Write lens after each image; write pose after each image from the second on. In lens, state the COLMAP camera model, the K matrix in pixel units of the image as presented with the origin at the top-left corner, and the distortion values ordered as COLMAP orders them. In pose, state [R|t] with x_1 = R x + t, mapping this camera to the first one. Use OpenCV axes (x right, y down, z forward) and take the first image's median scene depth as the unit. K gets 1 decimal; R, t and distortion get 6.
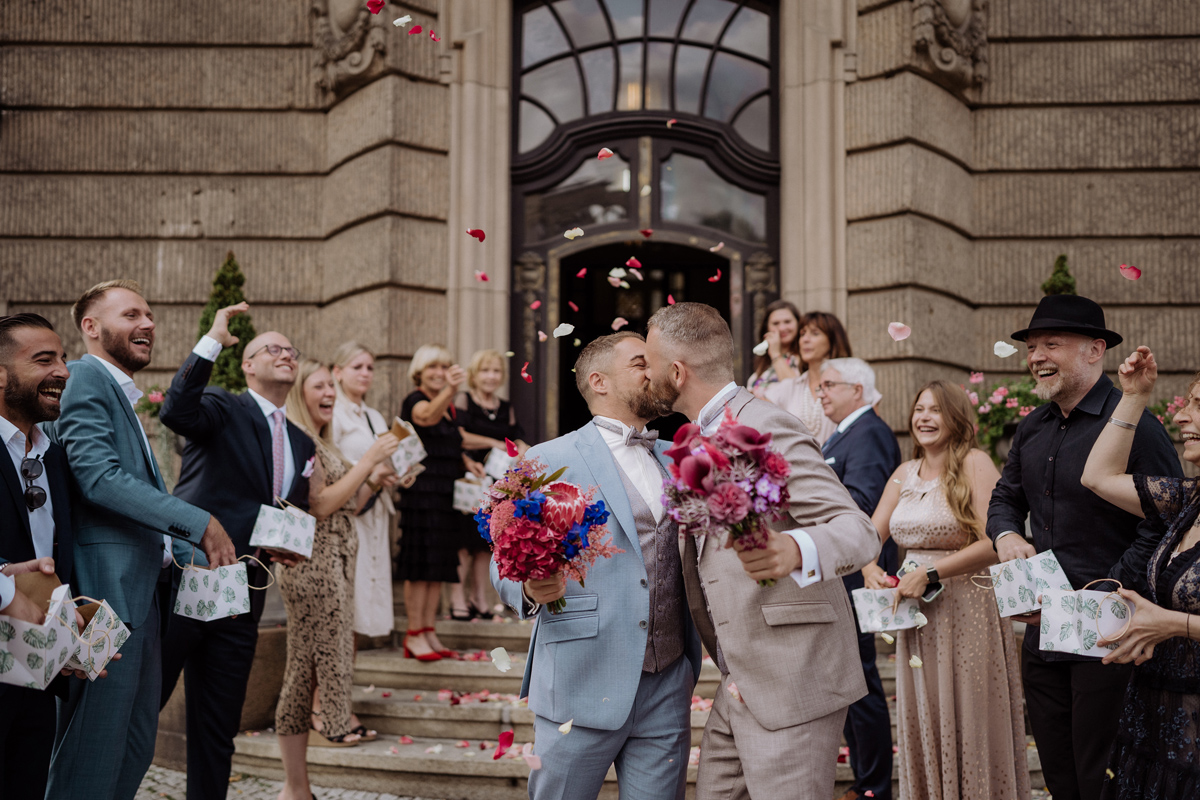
lens RADIAL K [[1195.7, 0, 600.0], [0, 1195.7, 400.0], [0, 0, 1]] dist [-0.010638, -0.003511]
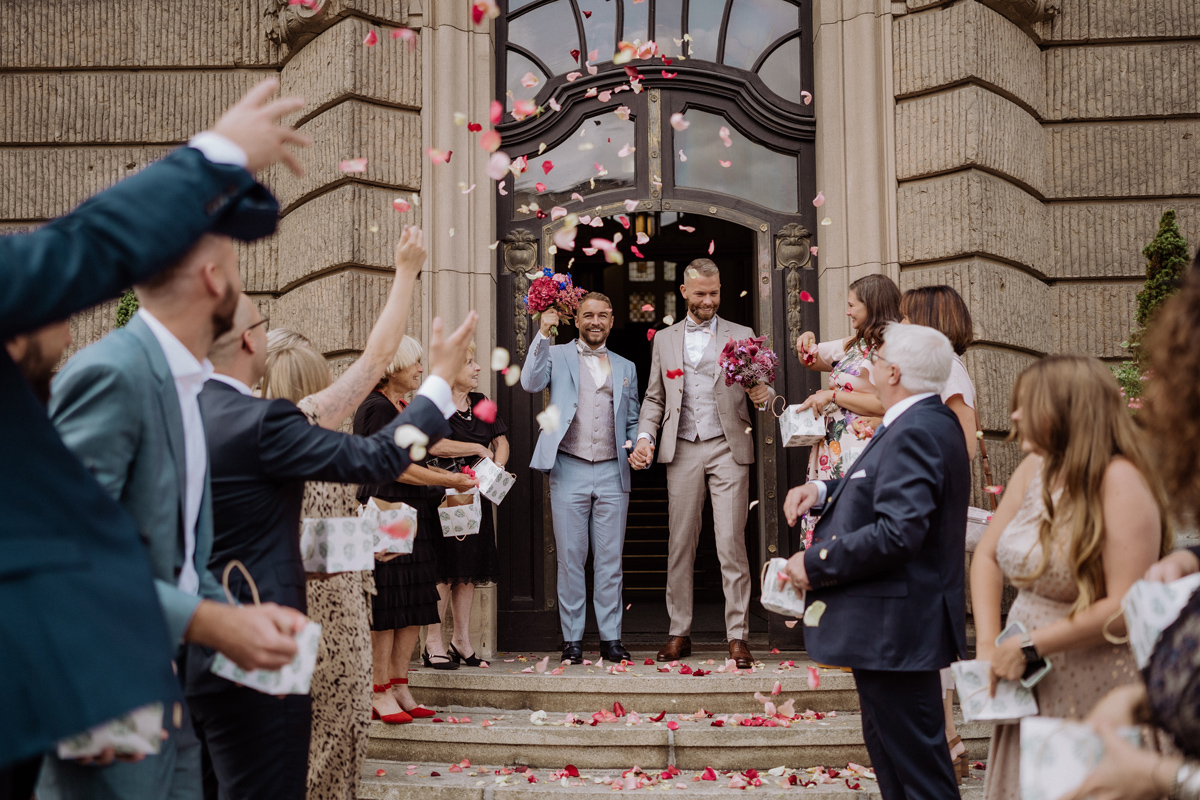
lens RADIAL K [[1224.2, 0, 600.0], [0, 1224.2, 400.0], [0, 0, 1]] dist [0.017663, 0.007124]
pose [[0.999816, -0.015851, -0.010811, 0.005610], [0.015756, 0.999837, -0.008824, 0.007092], [0.010949, 0.008652, 0.999903, 0.134491]]
